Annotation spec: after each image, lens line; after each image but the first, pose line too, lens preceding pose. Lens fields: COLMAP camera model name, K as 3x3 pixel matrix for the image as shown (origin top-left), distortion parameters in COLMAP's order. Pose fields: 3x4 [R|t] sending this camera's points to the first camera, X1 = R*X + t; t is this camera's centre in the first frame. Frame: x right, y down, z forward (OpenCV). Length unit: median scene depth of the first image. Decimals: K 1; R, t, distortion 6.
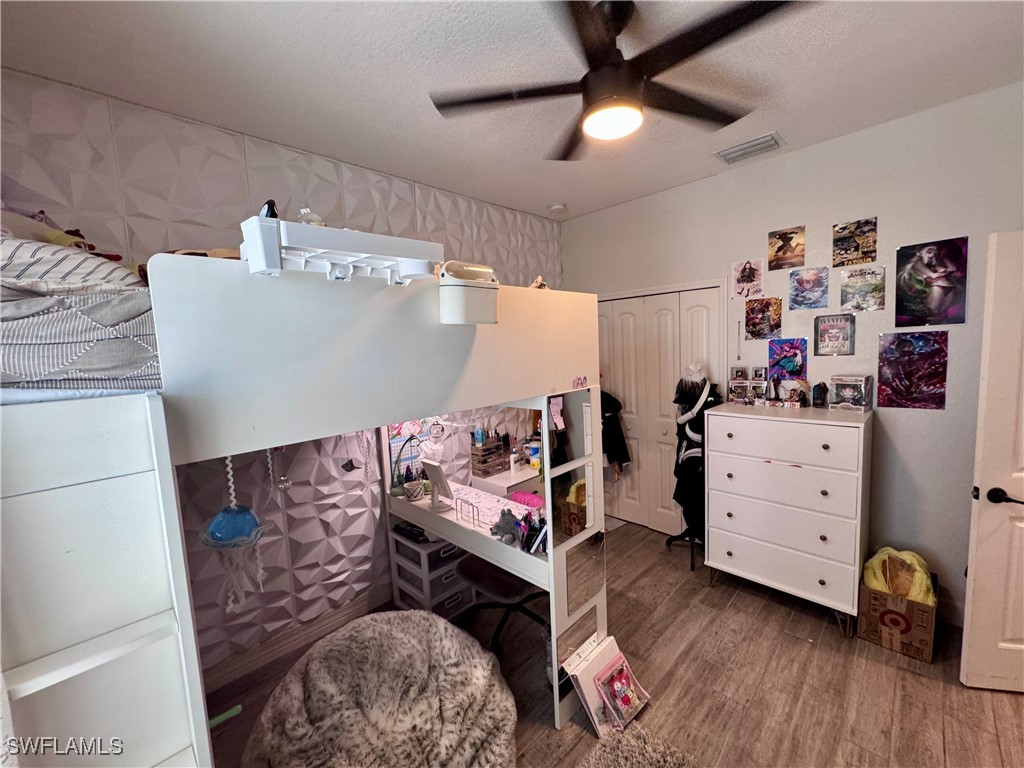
lens RADIAL K [[414.1, 0, 511.8], [0, 414.1, 381.7], [0, 0, 1]] dist [-0.002139, -0.000062]
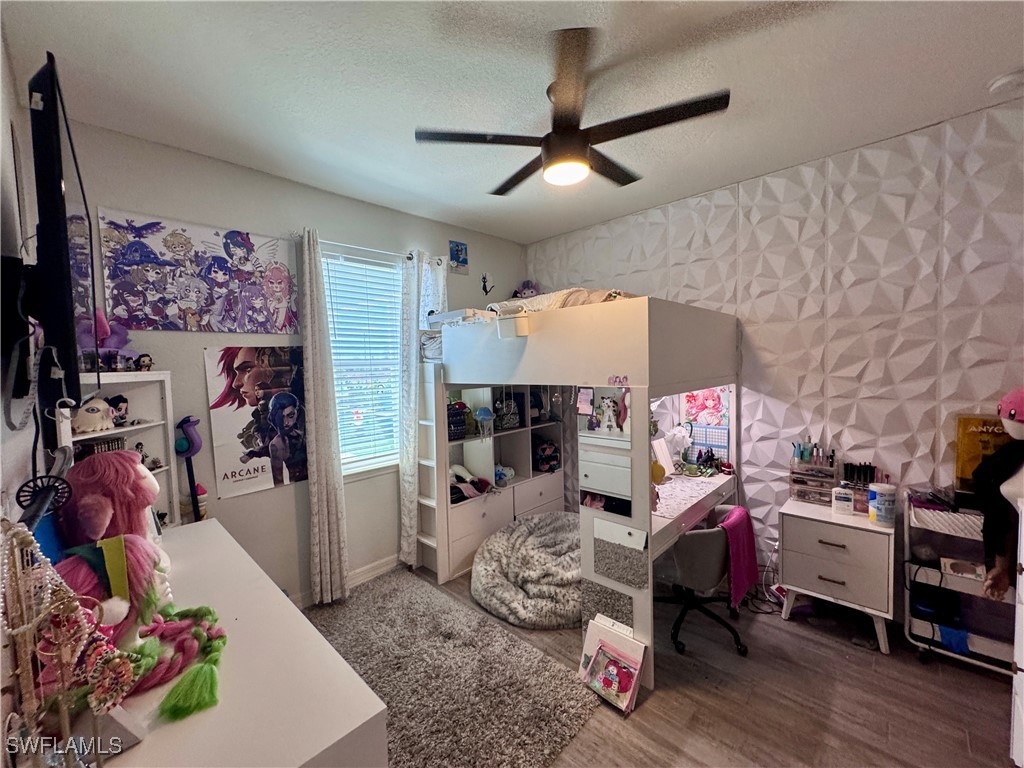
lens RADIAL K [[414.1, 0, 511.8], [0, 414.1, 381.7], [0, 0, 1]] dist [-0.002139, -0.000062]
pose [[0.010845, 0.091752, -0.995723, 1.213834], [-0.060832, 0.993998, 0.090930, -0.075731], [0.998089, 0.059585, 0.016361, 0.667546]]
